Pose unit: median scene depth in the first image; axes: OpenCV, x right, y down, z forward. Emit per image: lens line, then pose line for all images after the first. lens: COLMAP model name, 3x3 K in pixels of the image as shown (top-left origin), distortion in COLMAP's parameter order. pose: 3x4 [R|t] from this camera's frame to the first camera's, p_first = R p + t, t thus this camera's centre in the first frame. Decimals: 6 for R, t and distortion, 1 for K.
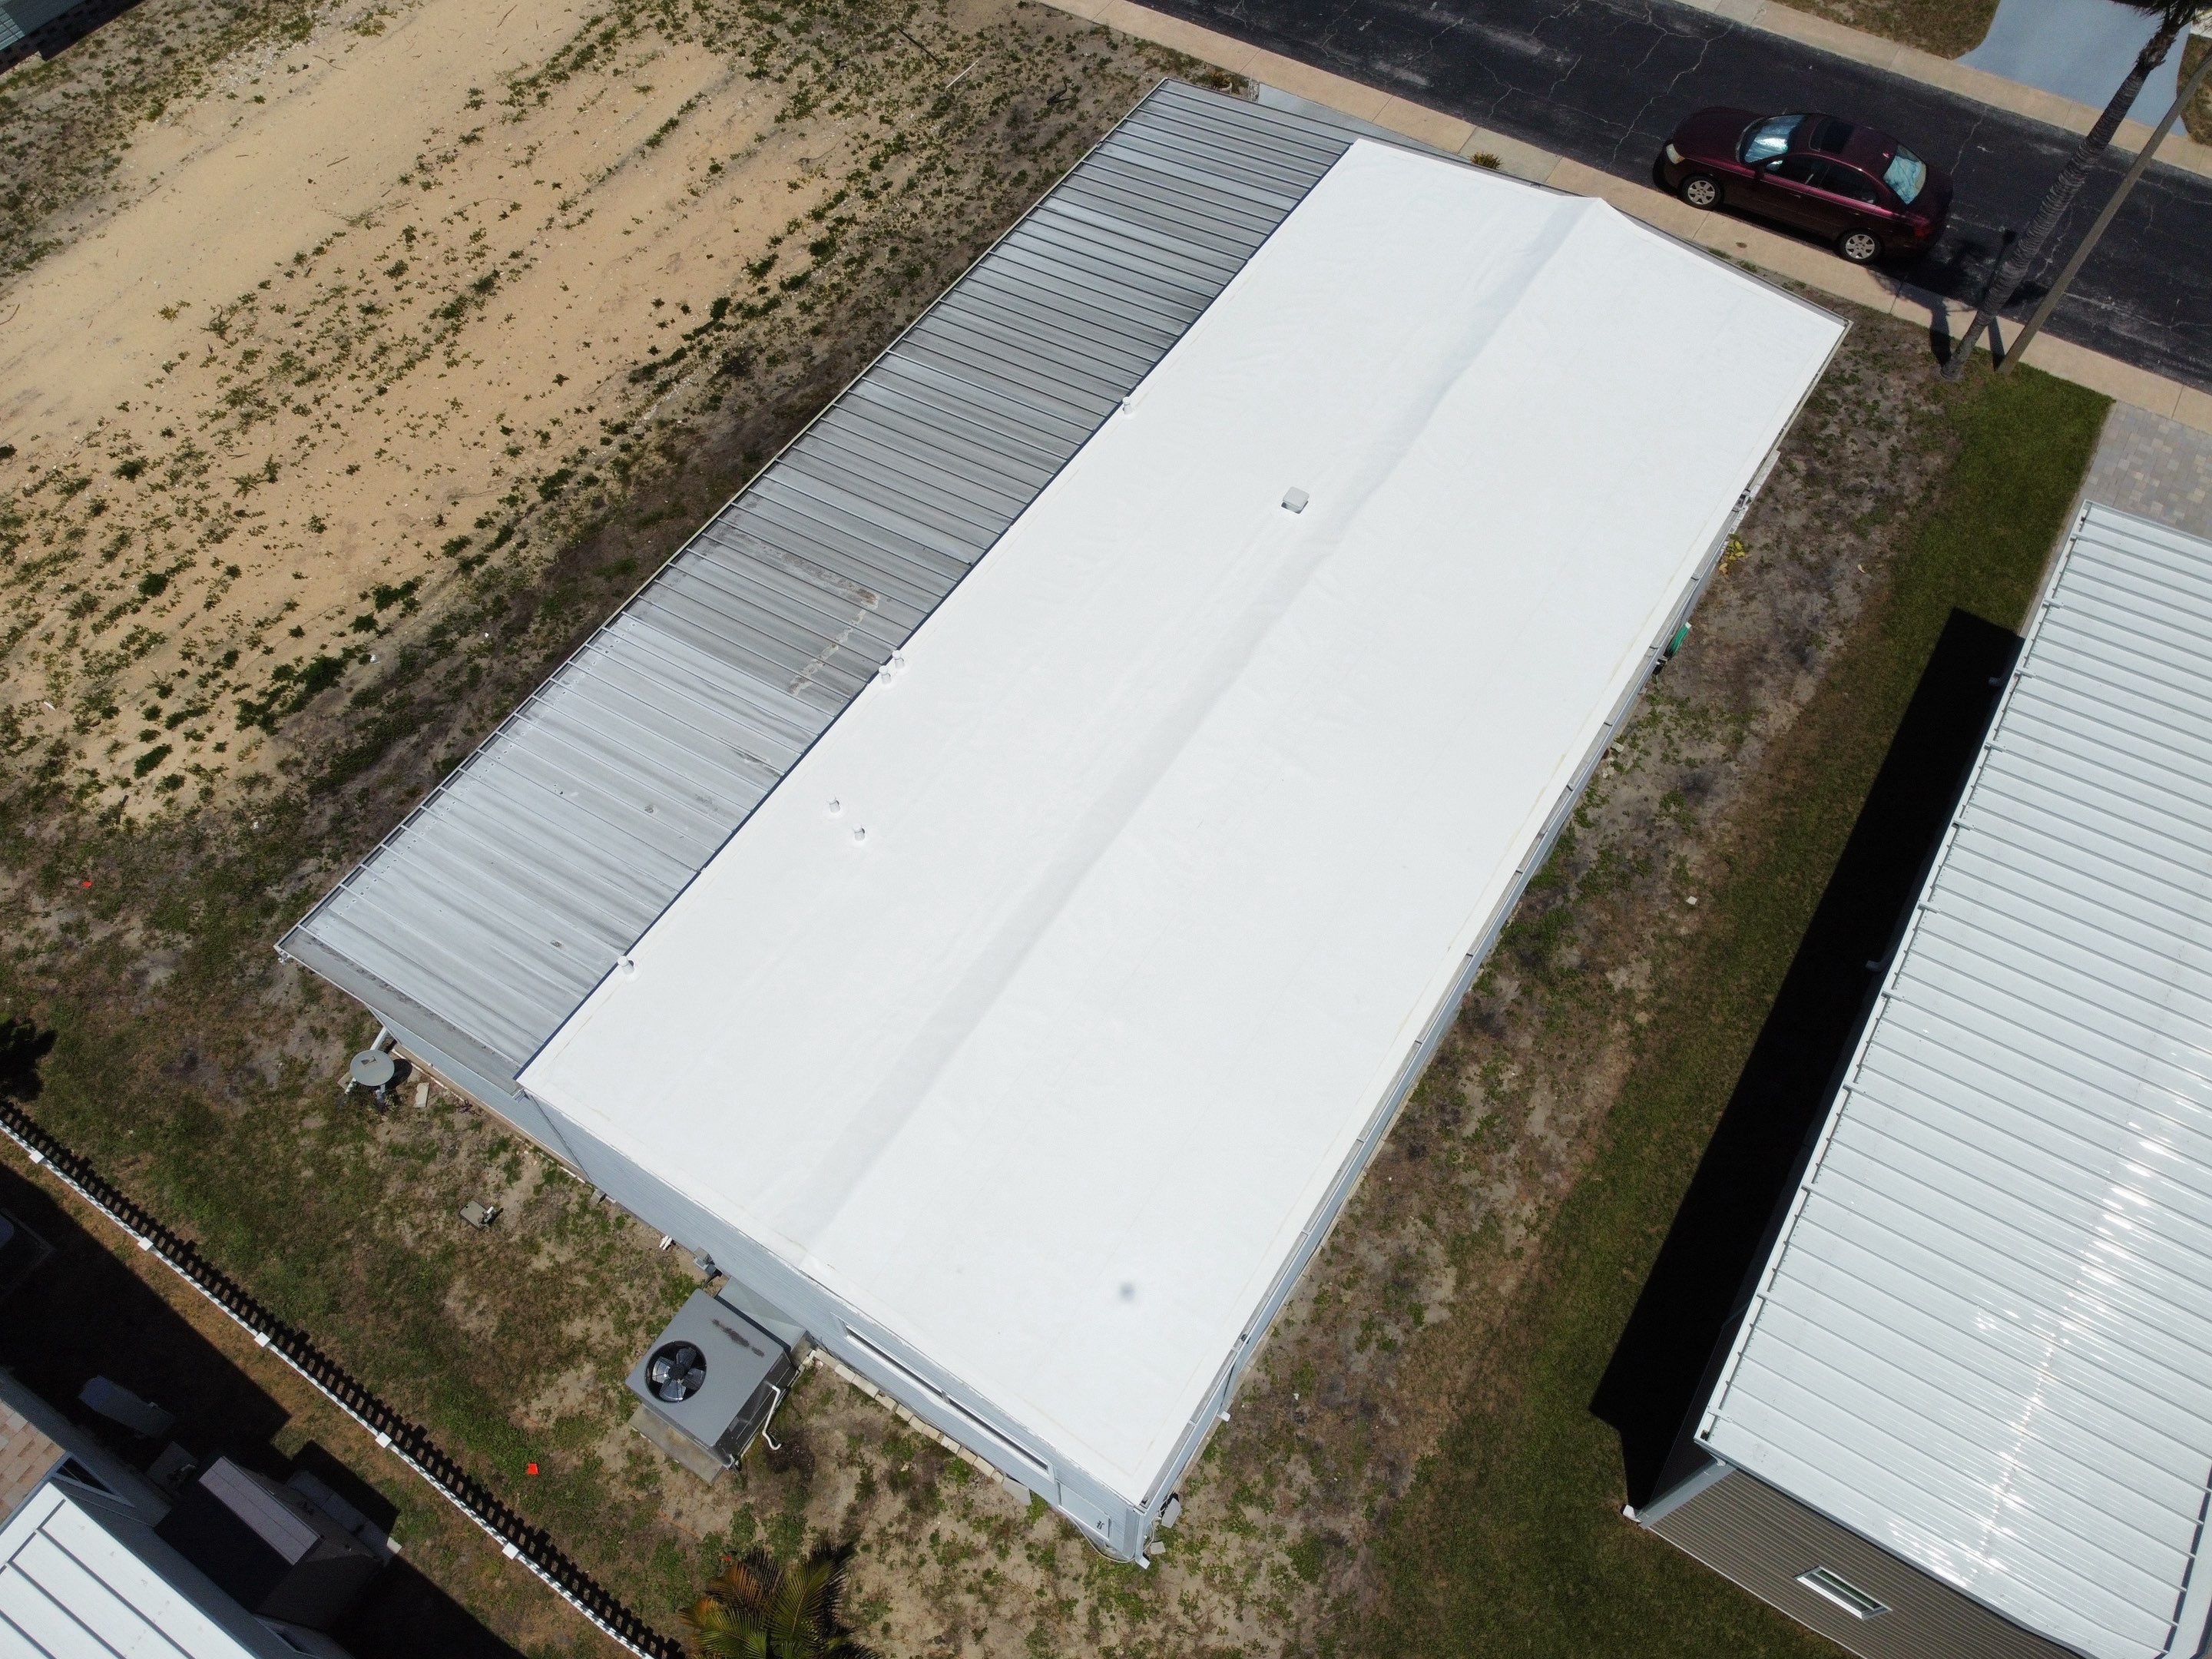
lens RADIAL K [[1671.0, 0, 1079.7], [0, 1671.0, 810.0], [0, 0, 1]] dist [0.020989, -0.023485]
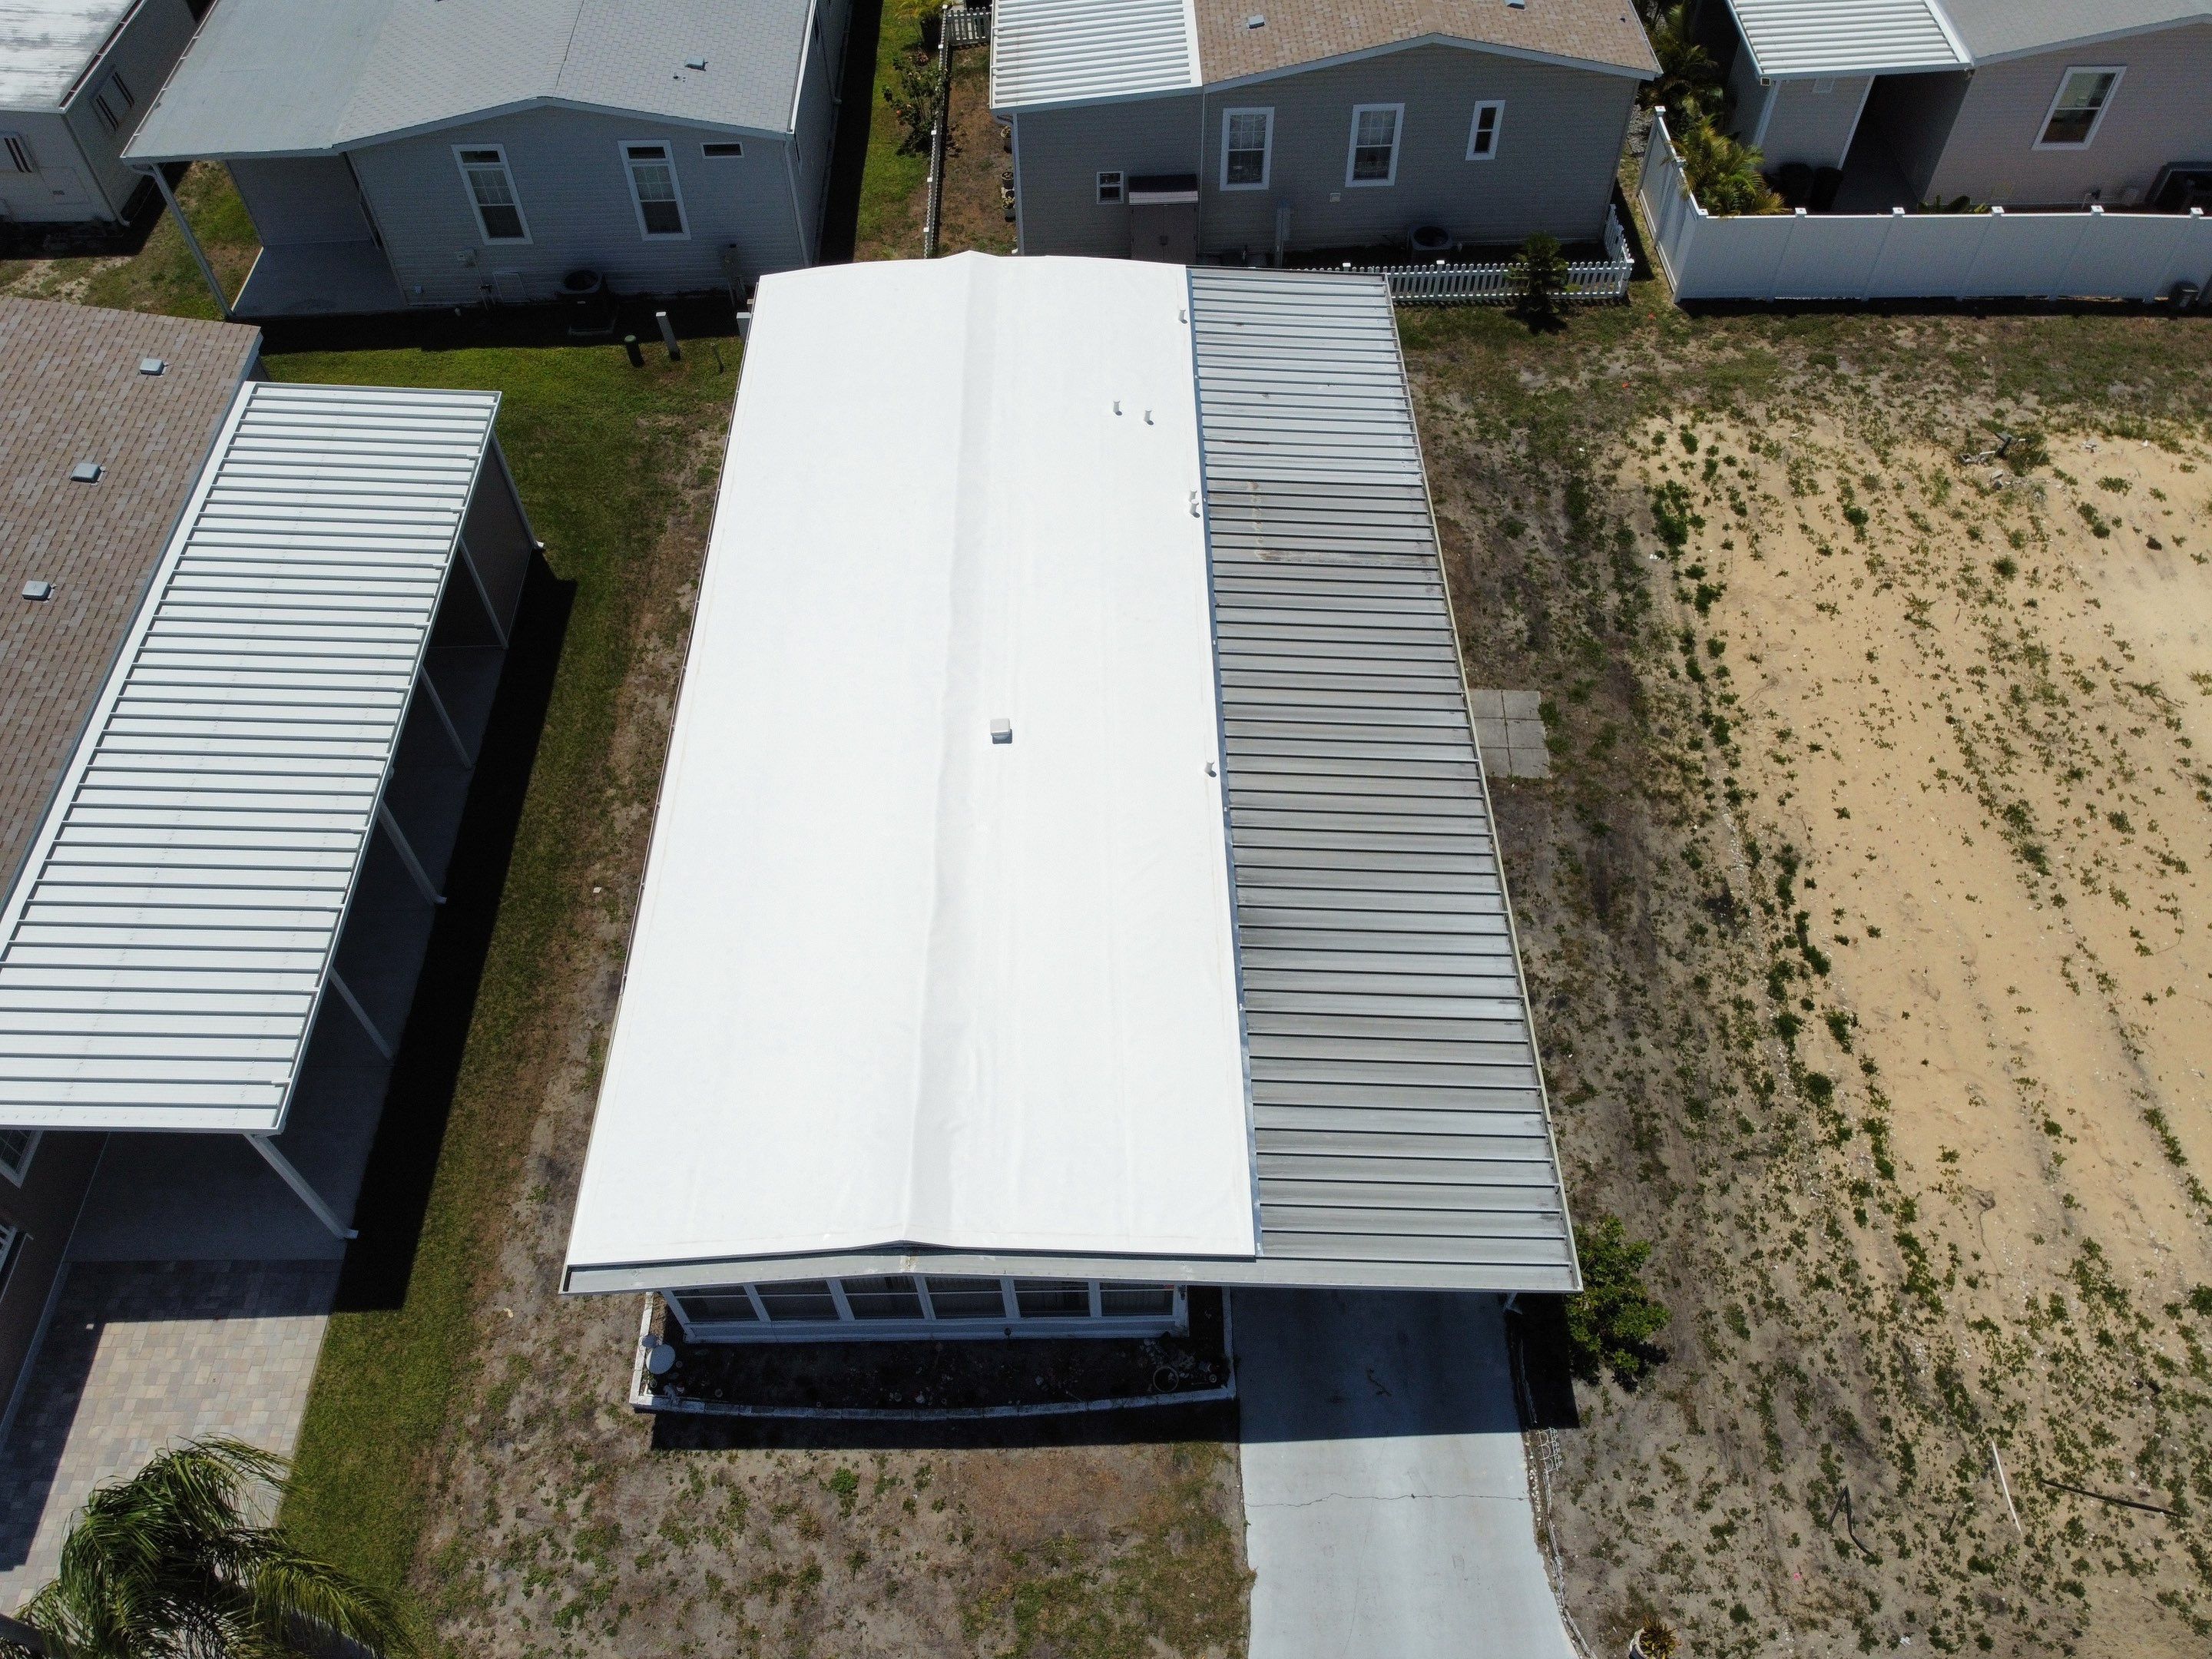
lens RADIAL K [[1671.0, 0, 1085.0], [0, 1671.0, 810.3], [0, 0, 1]] dist [0.020989, -0.023485]
pose [[-0.834642, 0.451756, -0.315103, 0.366404], [-0.447439, -0.222486, 0.866198, -0.943794], [0.321204, 0.863954, 0.387829, 0.528691]]
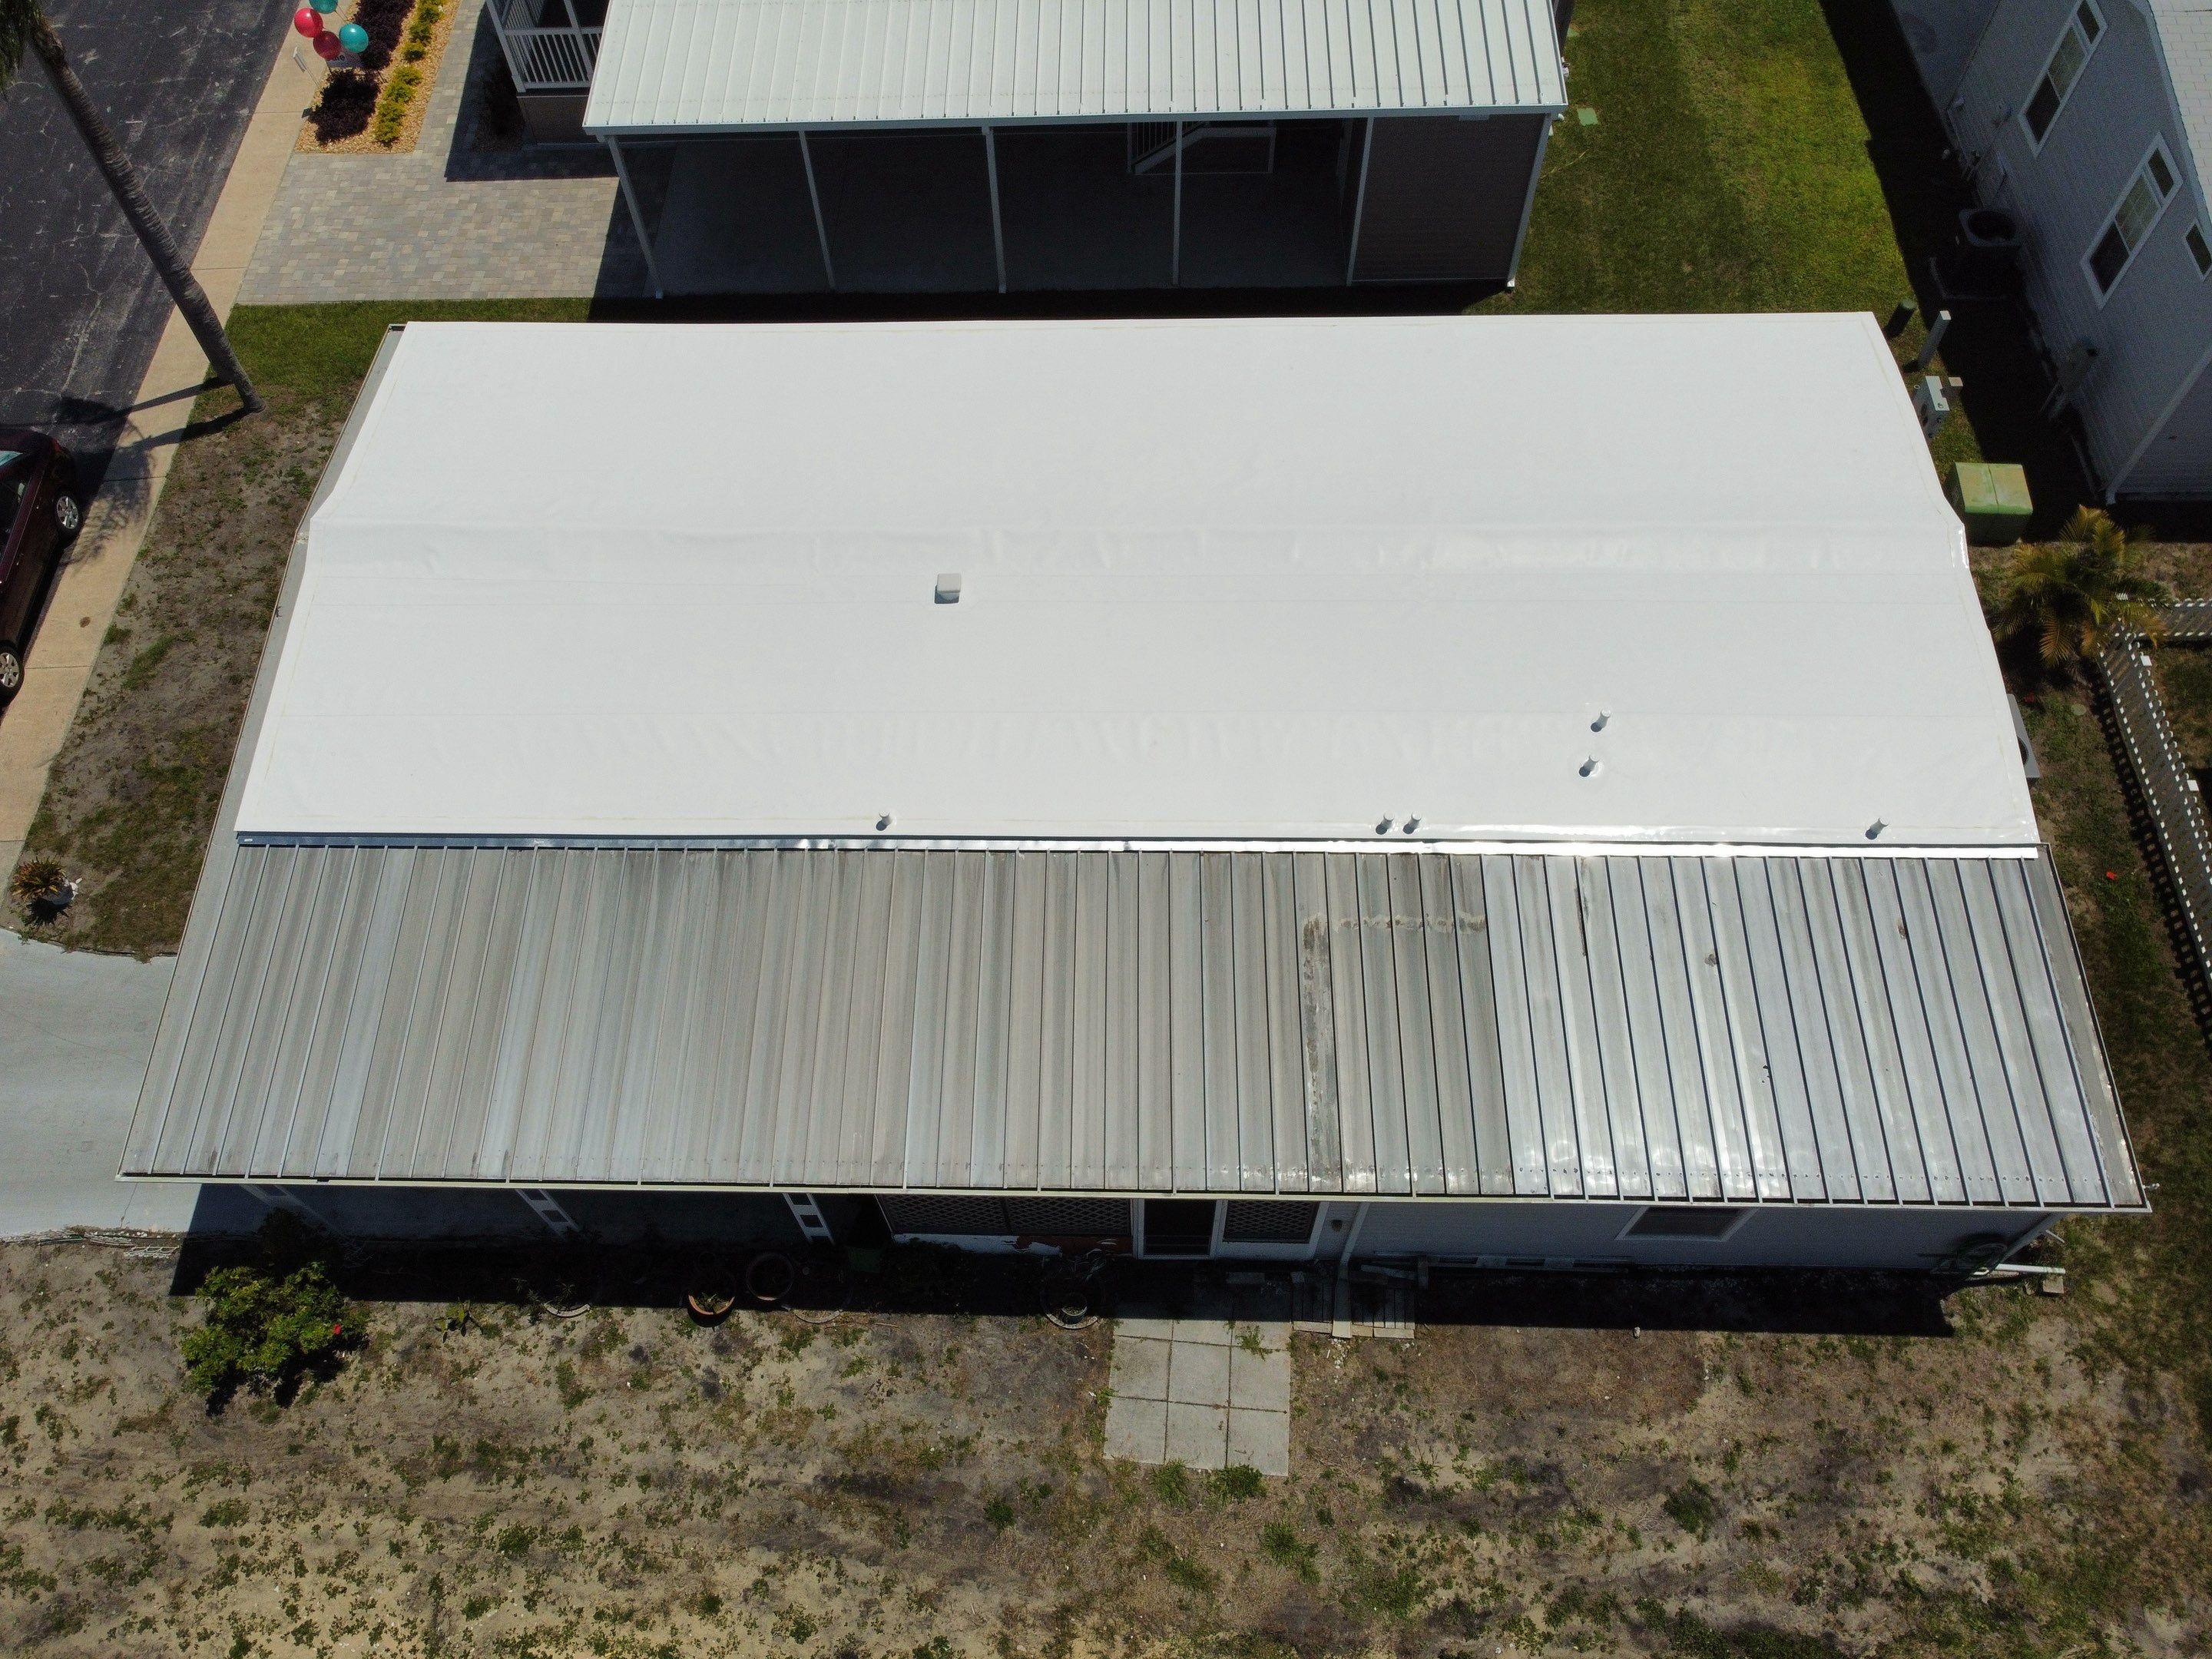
lens RADIAL K [[1663.6, 0, 1082.4], [0, 1663.6, 819.6], [0, 0, 1]] dist [0.021826, -0.022183]
pose [[-0.524902, -0.717357, 0.458122, -0.321136], [0.735055, -0.110665, 0.668915, -0.597117], [-0.429153, 0.687860, 0.585385, 0.447264]]
